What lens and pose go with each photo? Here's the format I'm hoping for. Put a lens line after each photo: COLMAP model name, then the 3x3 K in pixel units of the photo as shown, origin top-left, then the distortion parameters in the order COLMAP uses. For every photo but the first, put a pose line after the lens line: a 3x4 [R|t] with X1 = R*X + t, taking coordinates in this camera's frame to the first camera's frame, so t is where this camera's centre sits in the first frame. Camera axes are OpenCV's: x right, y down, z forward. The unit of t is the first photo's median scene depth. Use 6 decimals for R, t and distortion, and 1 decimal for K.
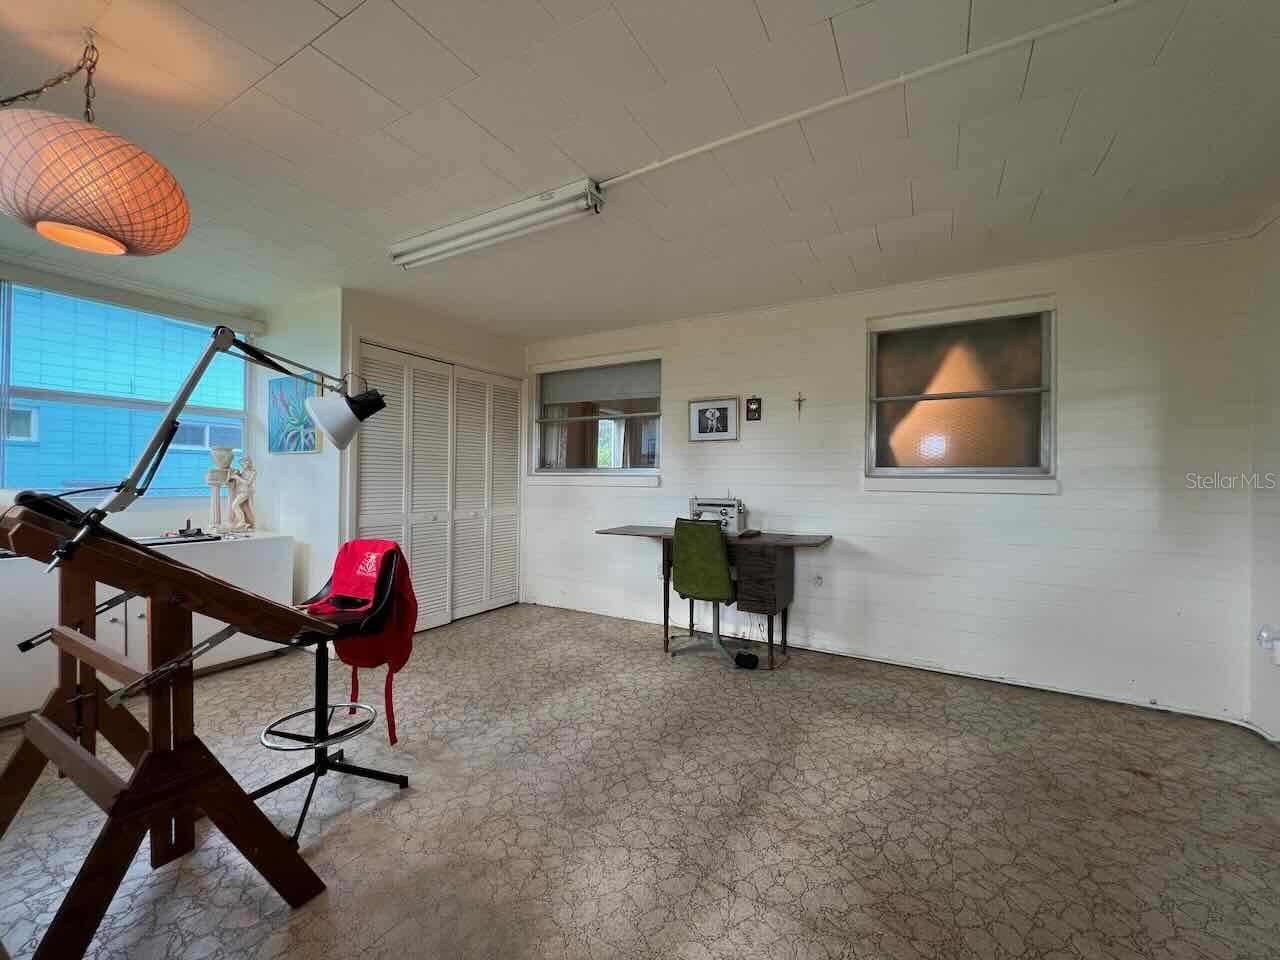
lens RADIAL K [[512.6, 0, 641.1], [0, 512.6, 480.4], [0, 0, 1]] dist [-0.000562, 0.000944]
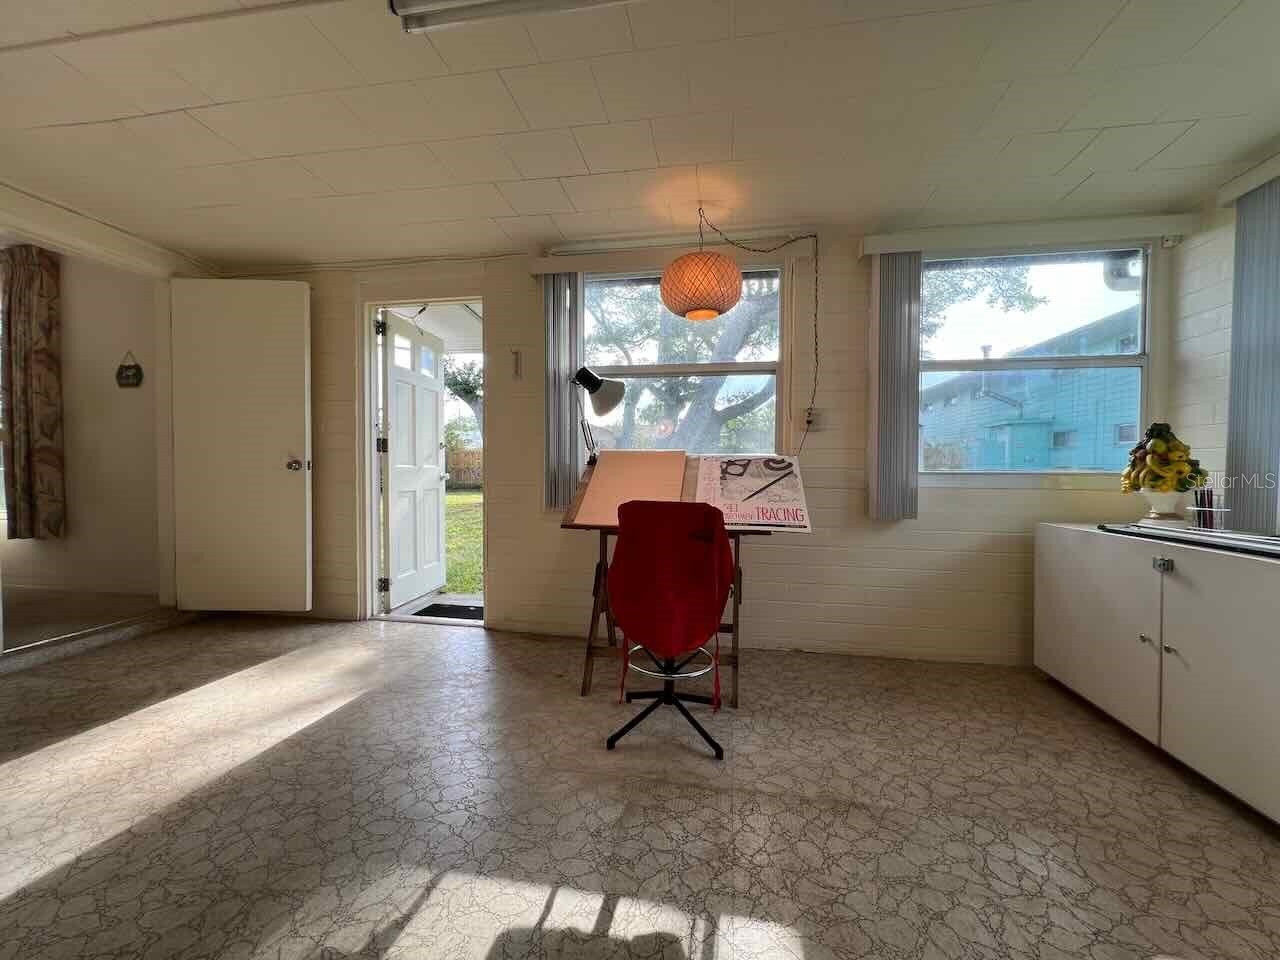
lens RADIAL K [[512.6, 0, 638.9], [0, 512.6, 481.1], [0, 0, 1]] dist [-0.000562, 0.000944]
pose [[-0.938916, -0.006603, -0.344084, -0.094412], [-0.015091, 0.999644, 0.021997, 0.036726], [0.343816, 0.025846, -0.938681, 1.054140]]
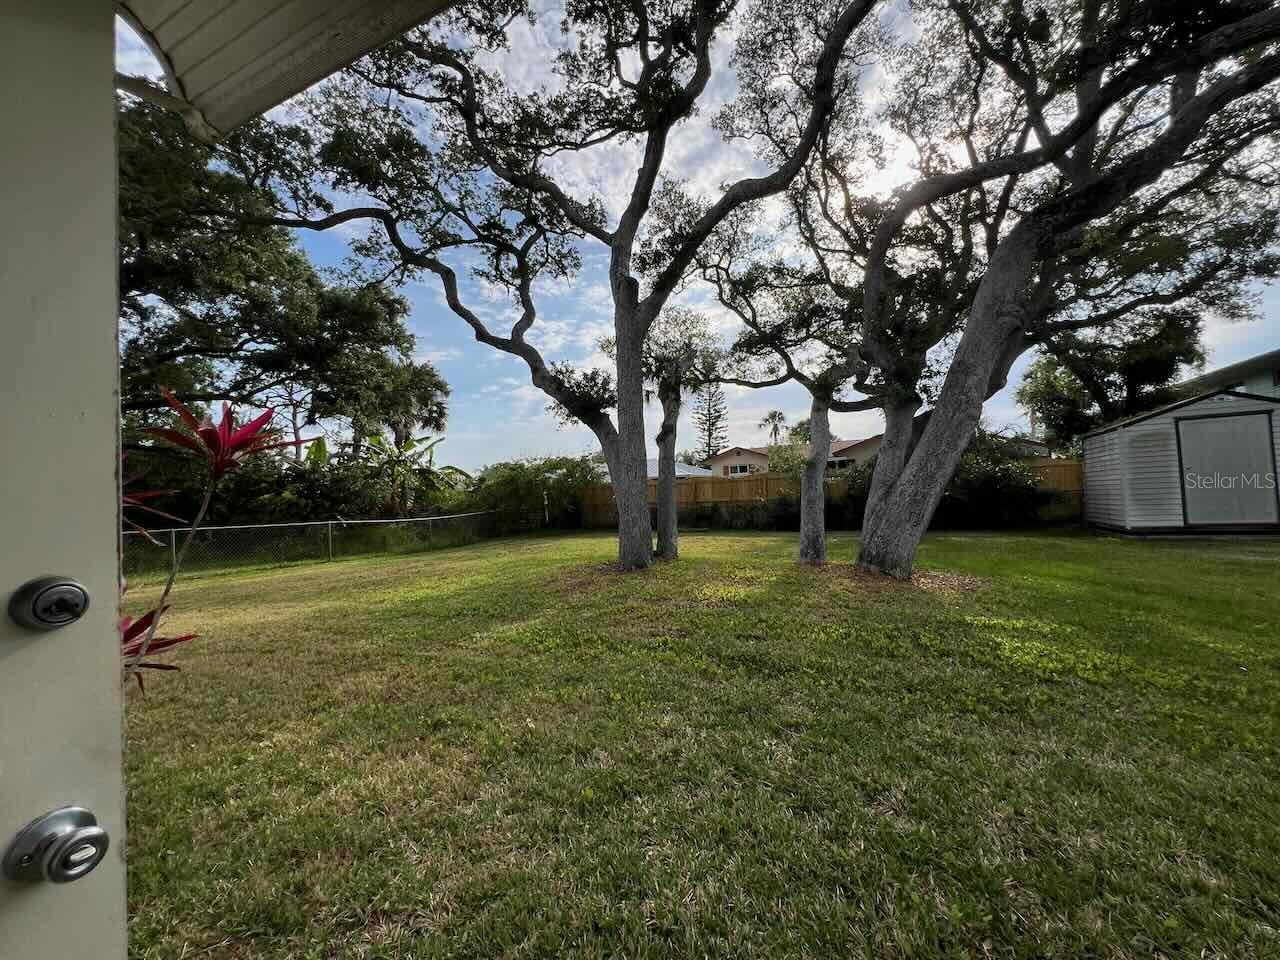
lens RADIAL K [[512.6, 0, 643.9], [0, 512.6, 481.2], [0, 0, 1]] dist [-0.000562, 0.000944]
pose [[-0.996118, 0.024251, -0.084623, -0.242288], [0.026833, 0.999204, -0.029512, -0.041158], [0.083840, -0.031669, -0.995976, -0.084743]]
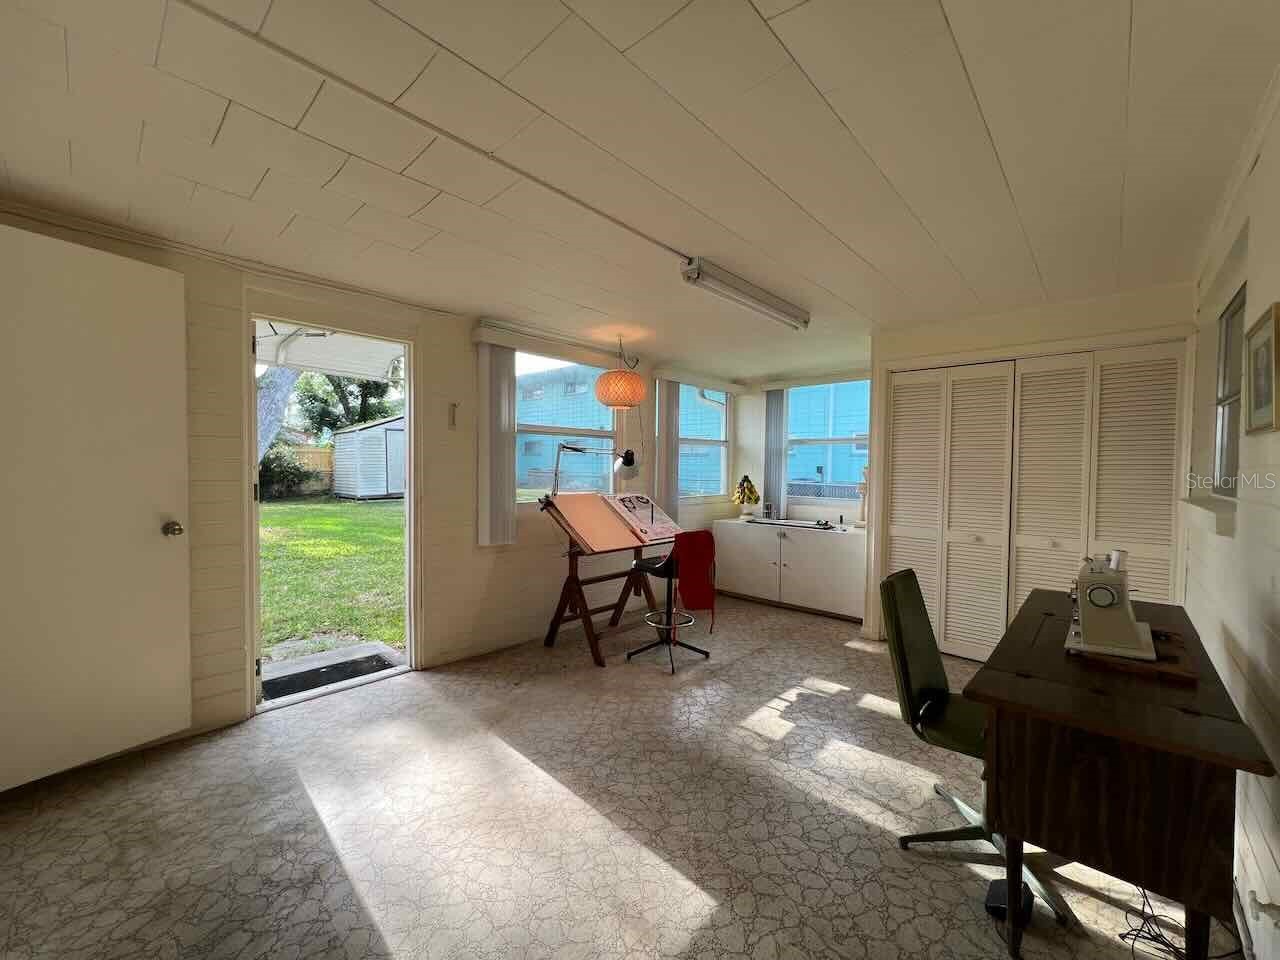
lens RADIAL K [[512.6, 0, 640.2], [0, 512.6, 479.7], [0, 0, 1]] dist [-0.000562, 0.000944]
pose [[-0.221600, 0.013989, -0.975037, 0.675177], [-0.013177, 0.999763, 0.017338, -0.044512], [0.975049, 0.016690, -0.221363, 0.691139]]
